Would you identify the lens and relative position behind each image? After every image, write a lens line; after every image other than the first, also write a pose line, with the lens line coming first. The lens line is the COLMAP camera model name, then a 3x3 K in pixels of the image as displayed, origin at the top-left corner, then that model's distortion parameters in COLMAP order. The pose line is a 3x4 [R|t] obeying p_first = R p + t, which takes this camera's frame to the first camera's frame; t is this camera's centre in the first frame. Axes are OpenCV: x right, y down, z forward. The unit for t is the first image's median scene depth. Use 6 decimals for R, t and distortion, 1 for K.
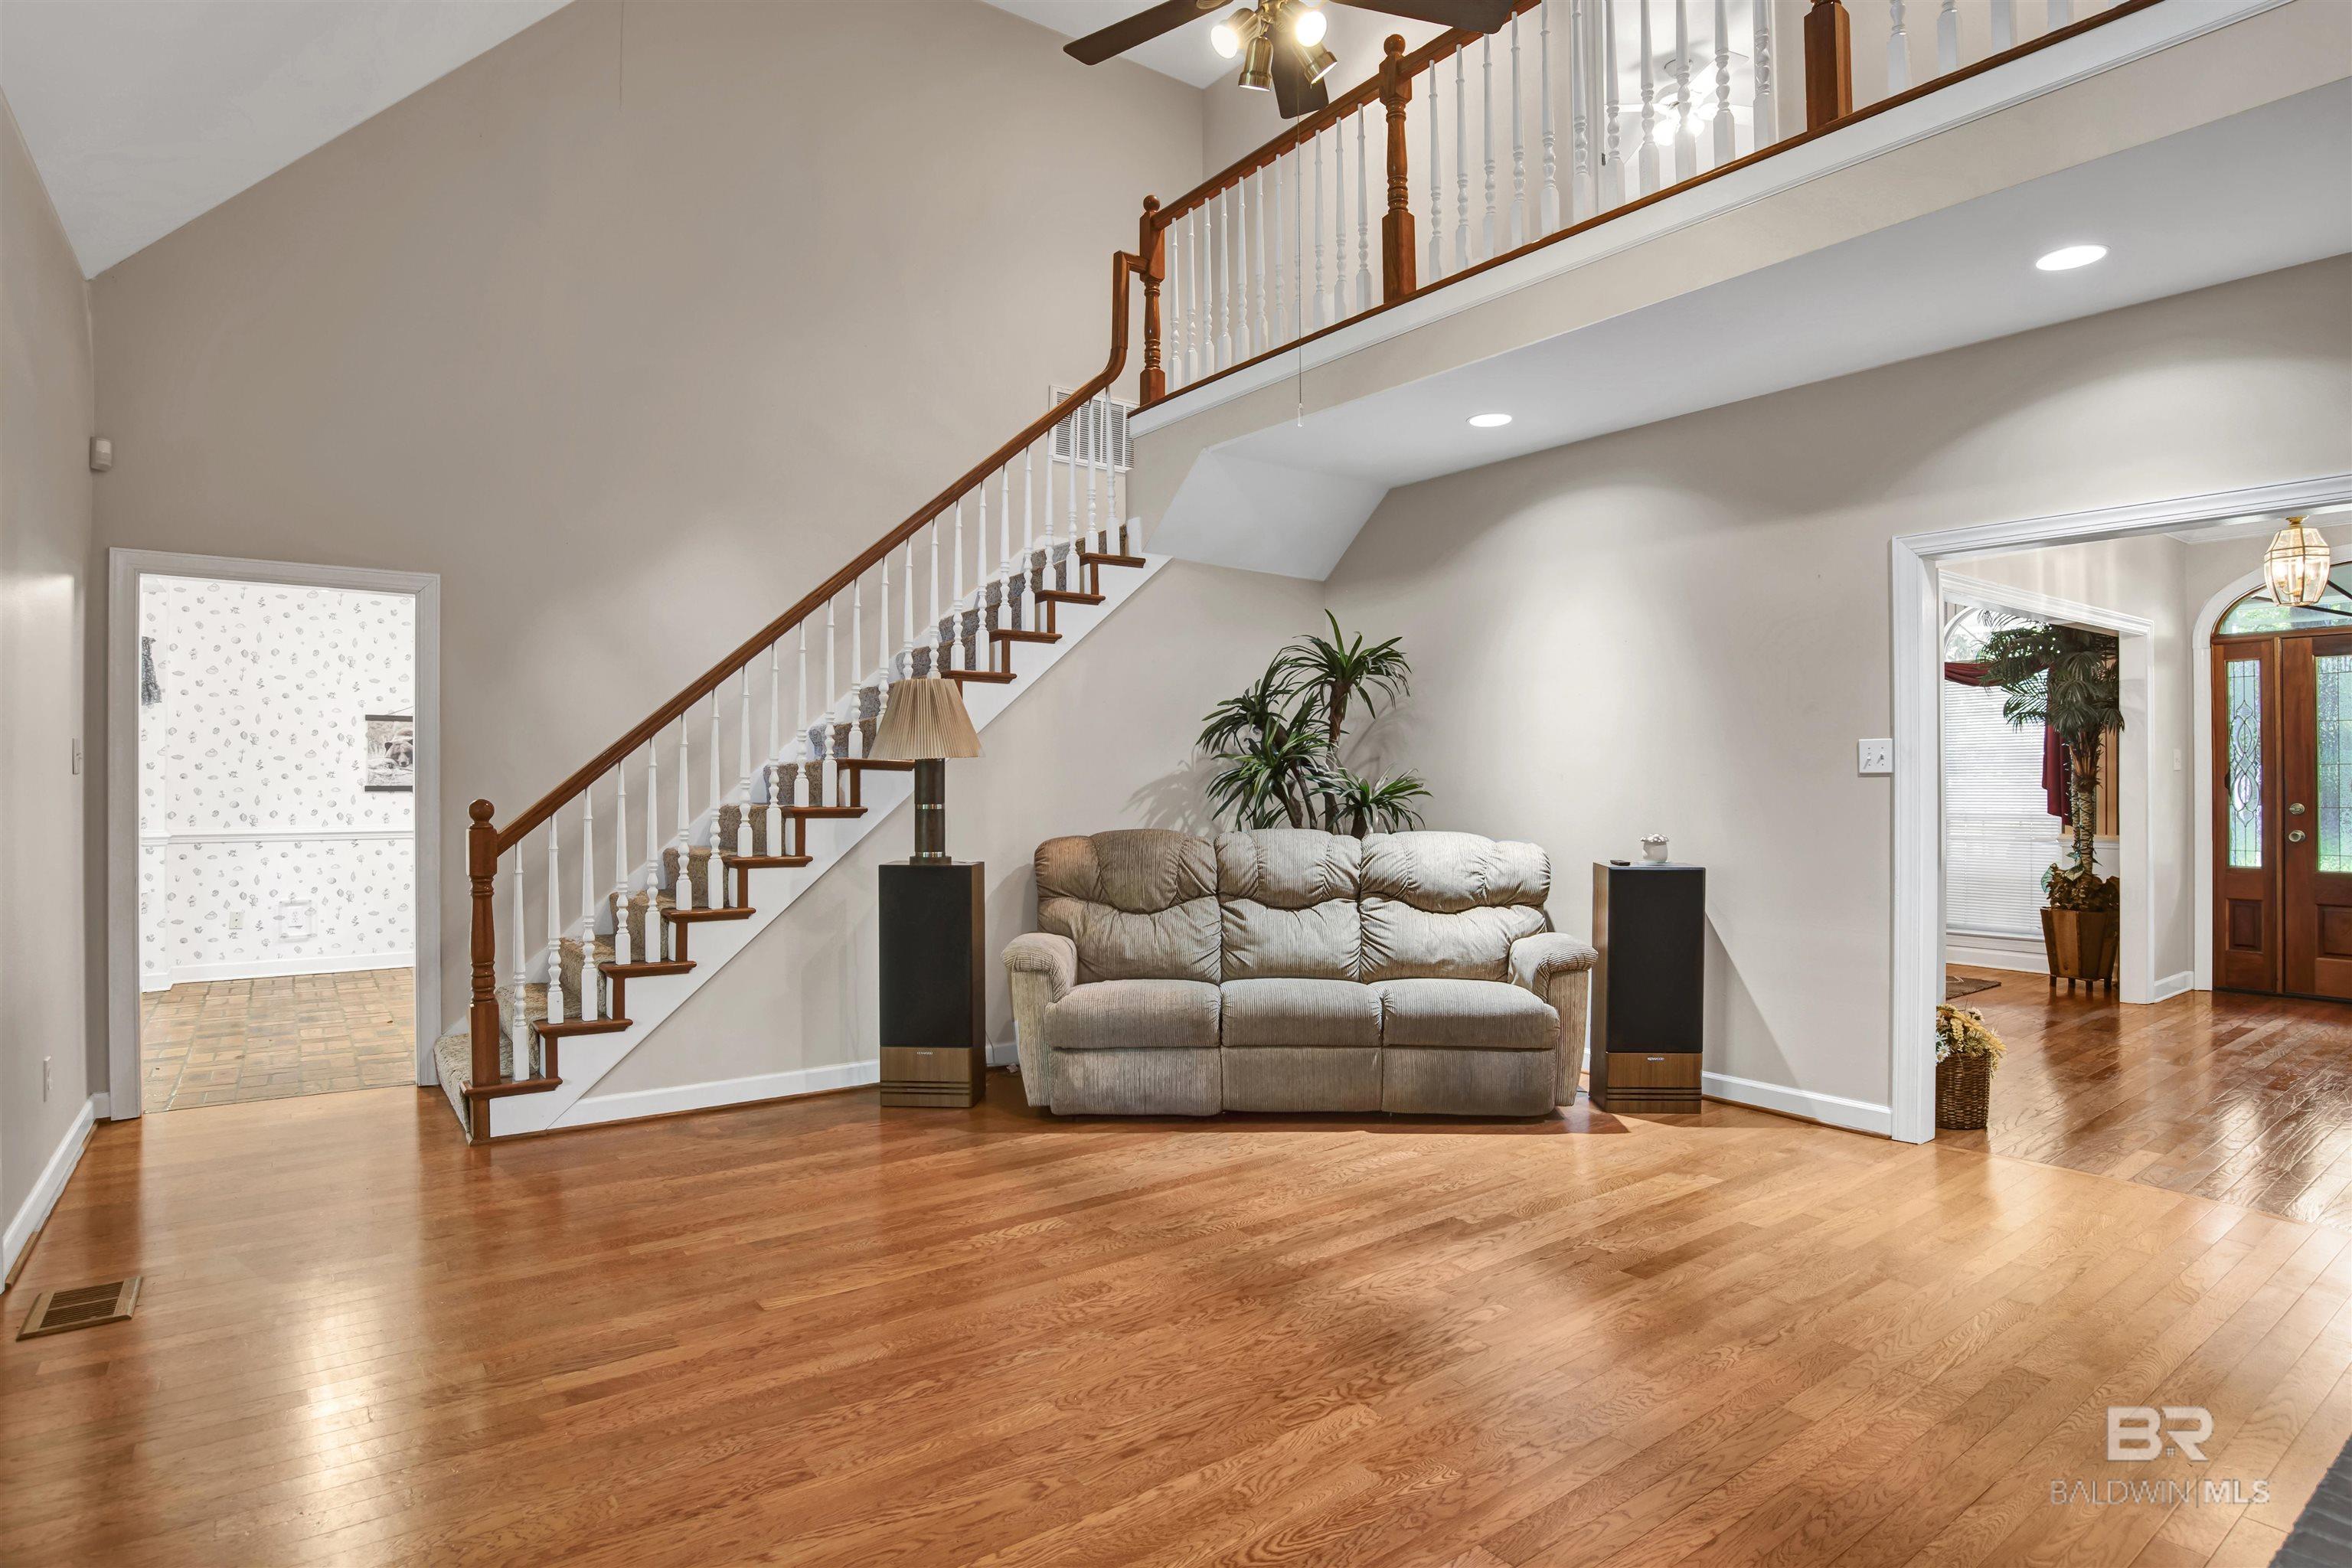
lens RADIAL K [[1250.4, 0, 1186.0], [0, 1250.4, 785.2], [0, 0, 1]] dist [-0.064704, 0.020708]
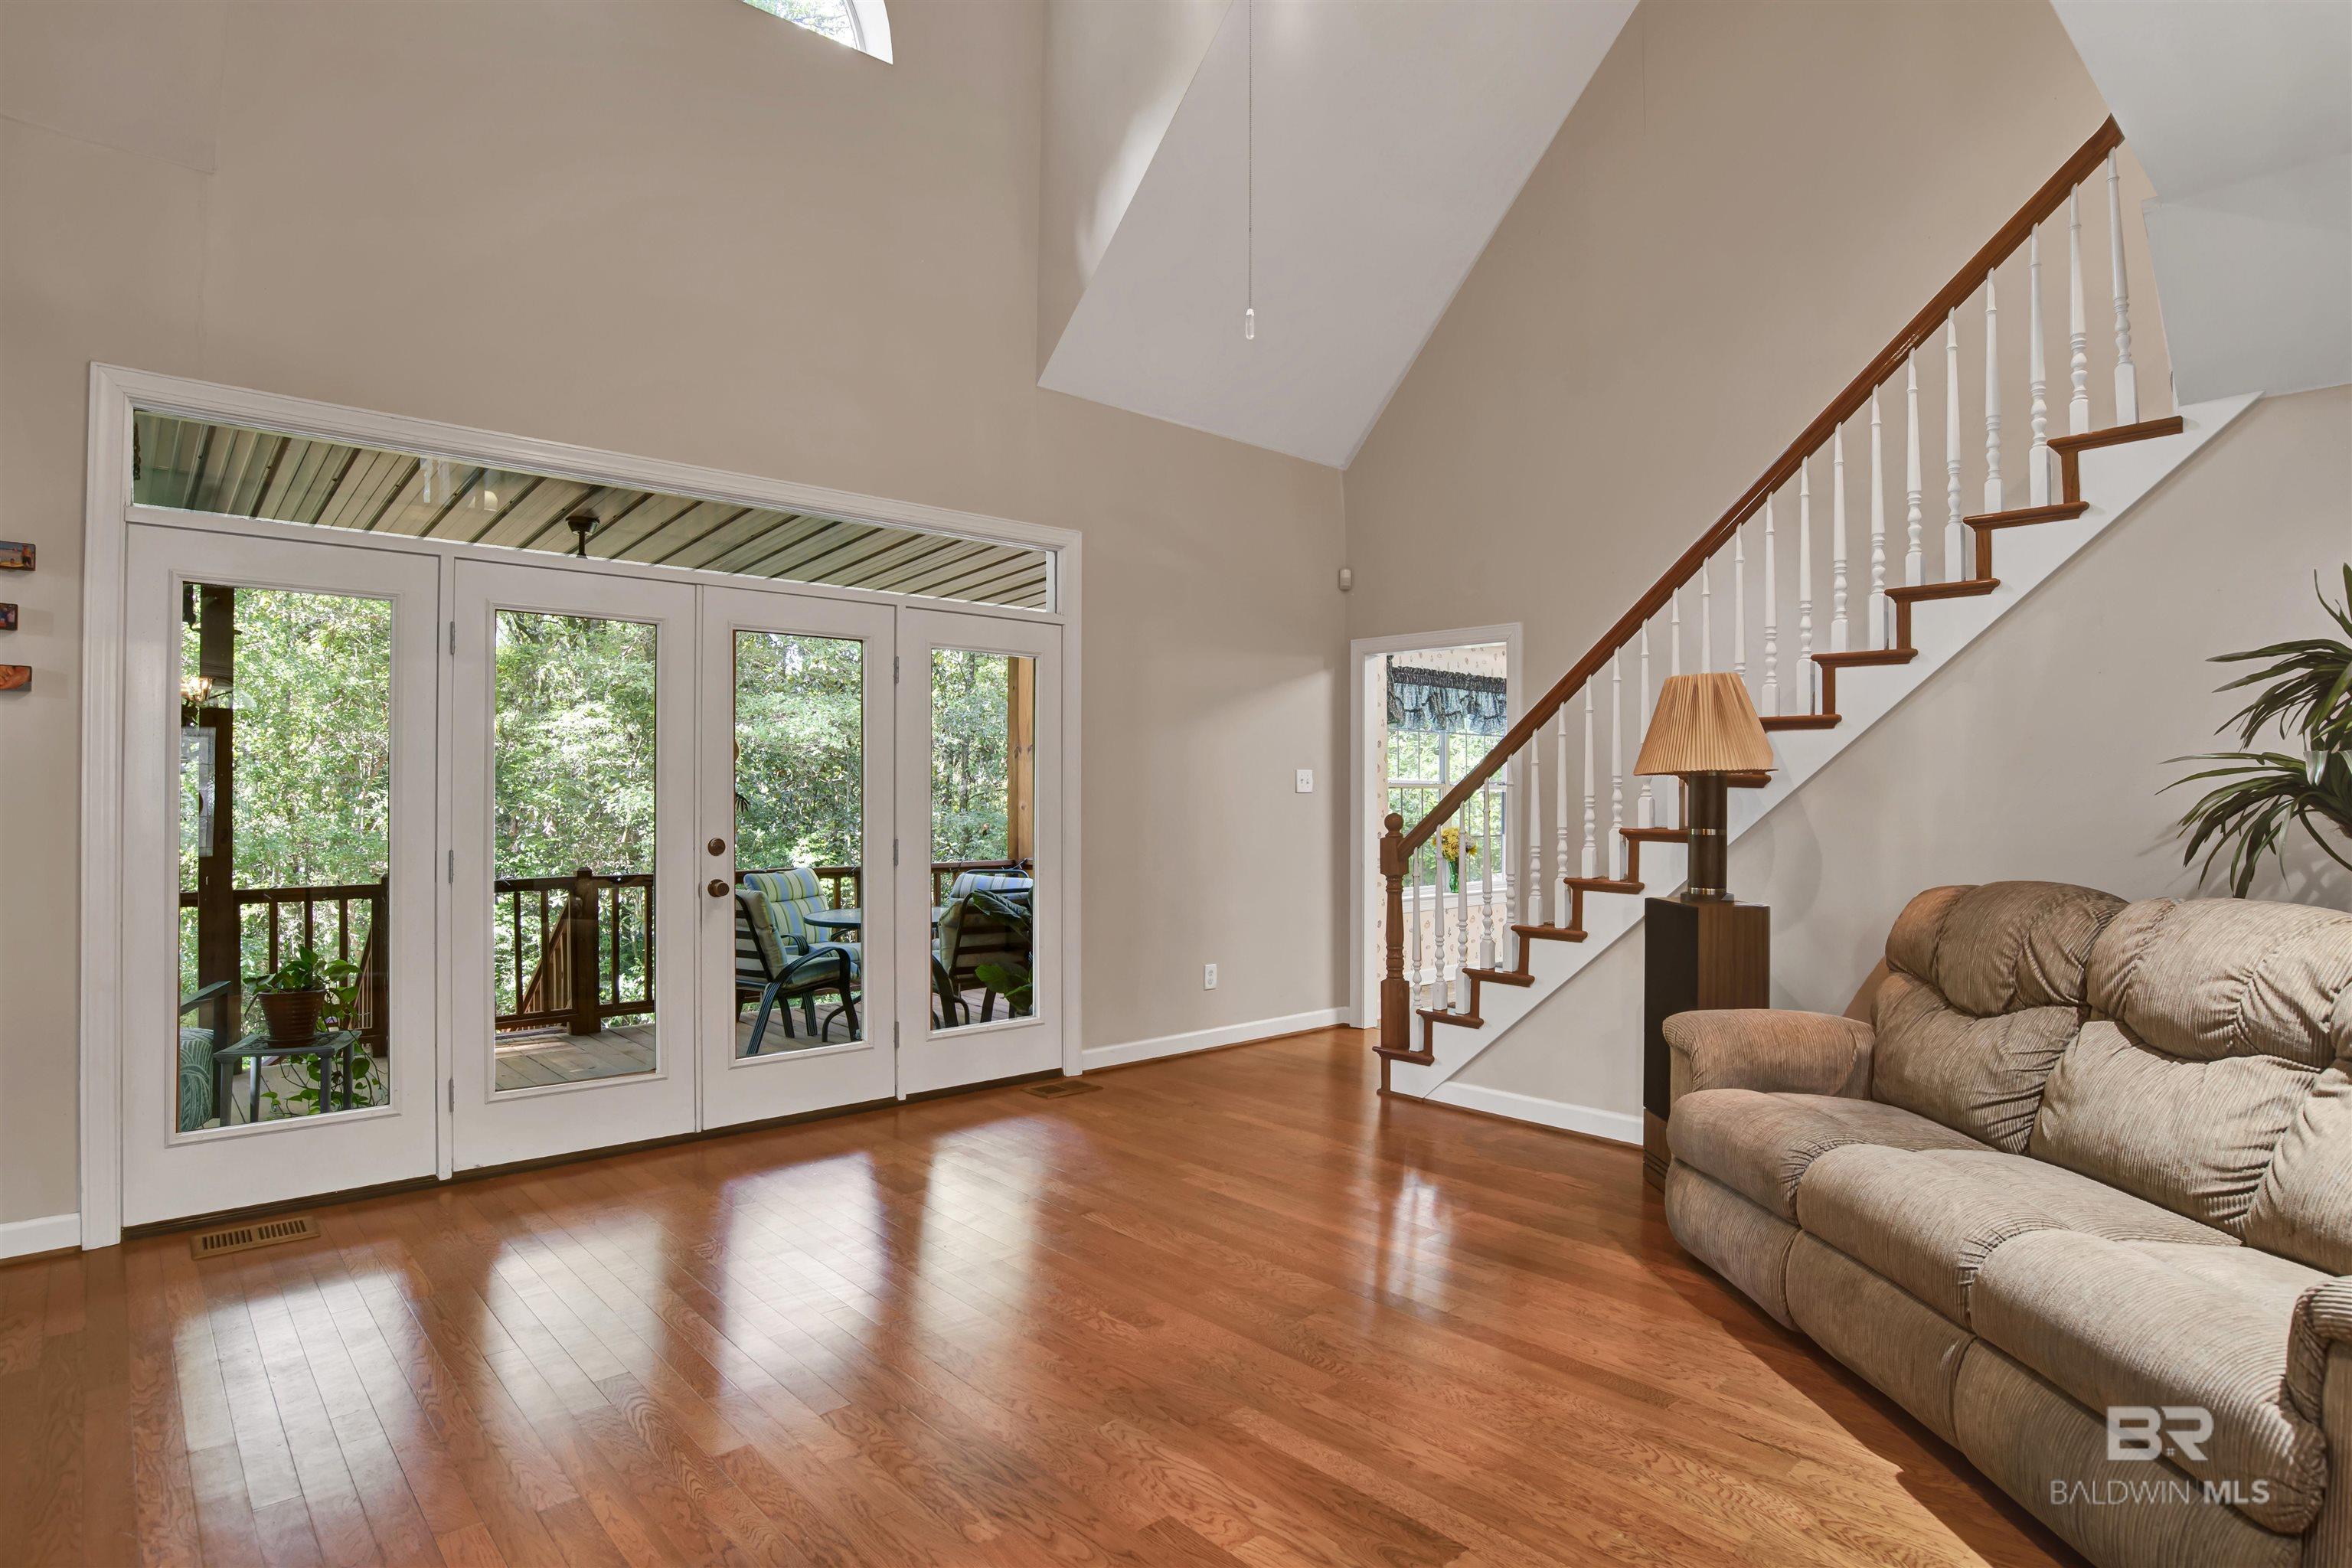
lens RADIAL K [[1250.4, 0, 1183.1], [0, 1250.4, 792.4], [0, 0, 1]] dist [-0.064704, 0.020708]
pose [[0.099270, -0.001607, -0.995059, 0.620173], [-0.011227, 0.999933, -0.002735, -0.002355], [0.994997, 0.011443, 0.099245, 0.646330]]
